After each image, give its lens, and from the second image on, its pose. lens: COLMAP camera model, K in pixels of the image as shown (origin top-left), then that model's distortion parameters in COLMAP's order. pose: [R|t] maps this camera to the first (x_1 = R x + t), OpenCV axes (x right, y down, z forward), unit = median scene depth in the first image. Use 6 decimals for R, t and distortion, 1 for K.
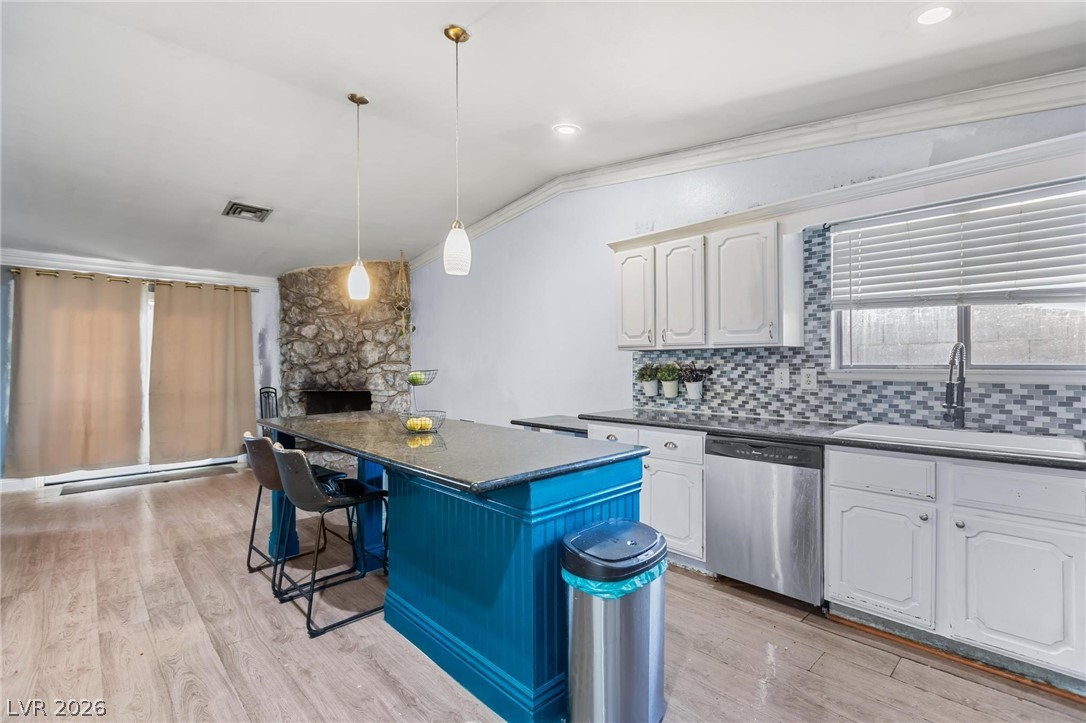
lens RADIAL K [[488.1, 0, 543.0], [0, 488.1, 361.5], [0, 0, 1]] dist [-0.013306, -0.000508]
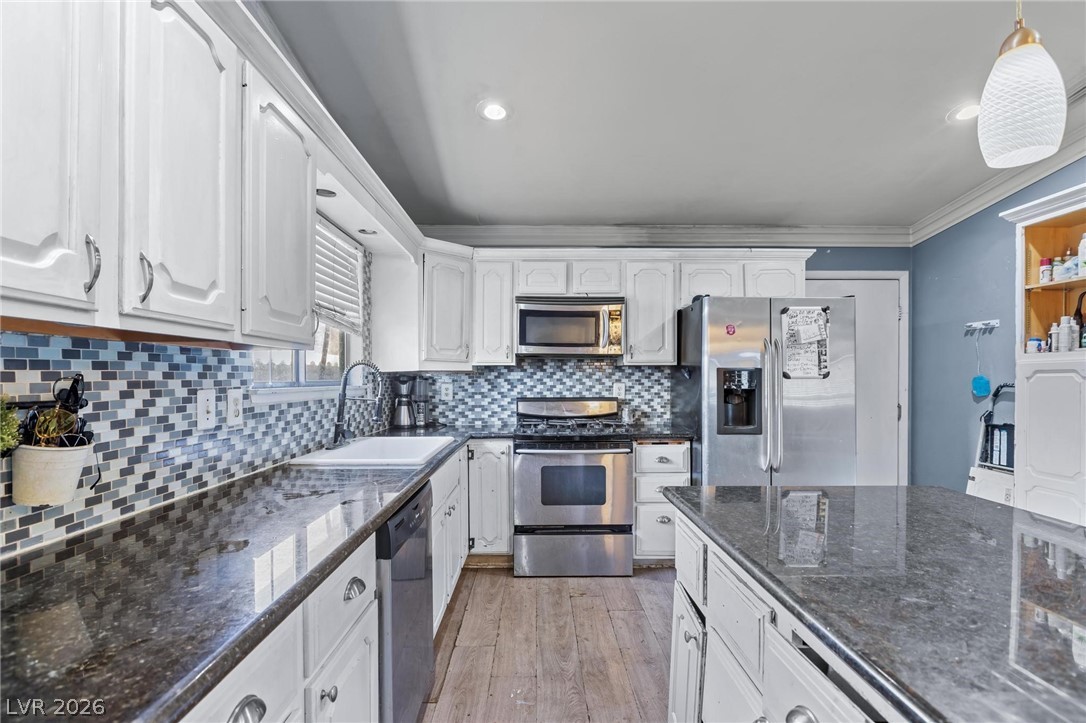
lens RADIAL K [[507.7, 0, 544.2], [0, 507.7, 381.6], [0, 0, 1]] dist [-0.001795, -0.000165]
pose [[-0.734576, 0.001320, 0.678525, -0.098328], [0.004439, 0.999986, 0.002860, 0.004019], [-0.678512, 0.005113, -0.734572, 0.902337]]
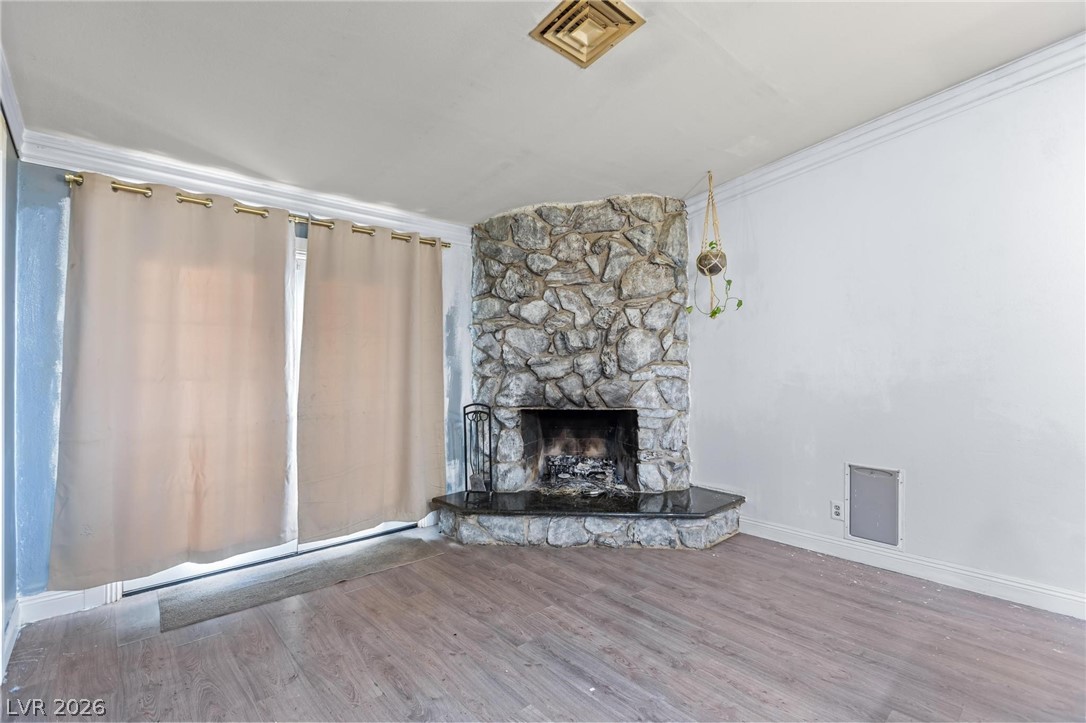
lens RADIAL K [[495.1, 0, 540.1], [0, 495.1, 360.7], [0, 0, 1]] dist [-0.004299, -0.000001]
pose [[0.999329, 0.002604, -0.036524, -0.732483], [-0.002803, 0.999981, -0.005410, 0.005270], [0.036509, 0.005508, 0.999318, 0.621758]]
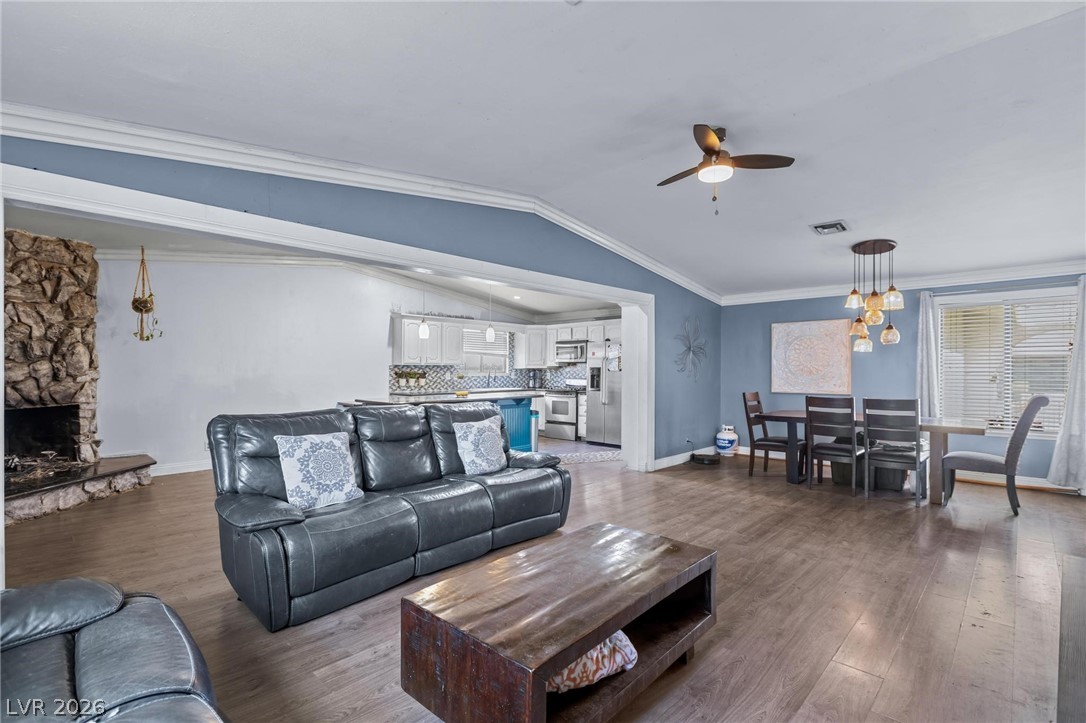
lens RADIAL K [[501.1, 0, 541.4], [0, 501.1, 368.4], [0, 0, 1]] dist [-0.008738, -0.000008]
pose [[-0.044245, 0.010287, 0.998968, -1.941856], [-0.001138, 0.999946, -0.010347, 0.014590], [-0.999020, -0.001595, -0.044231, 0.457277]]
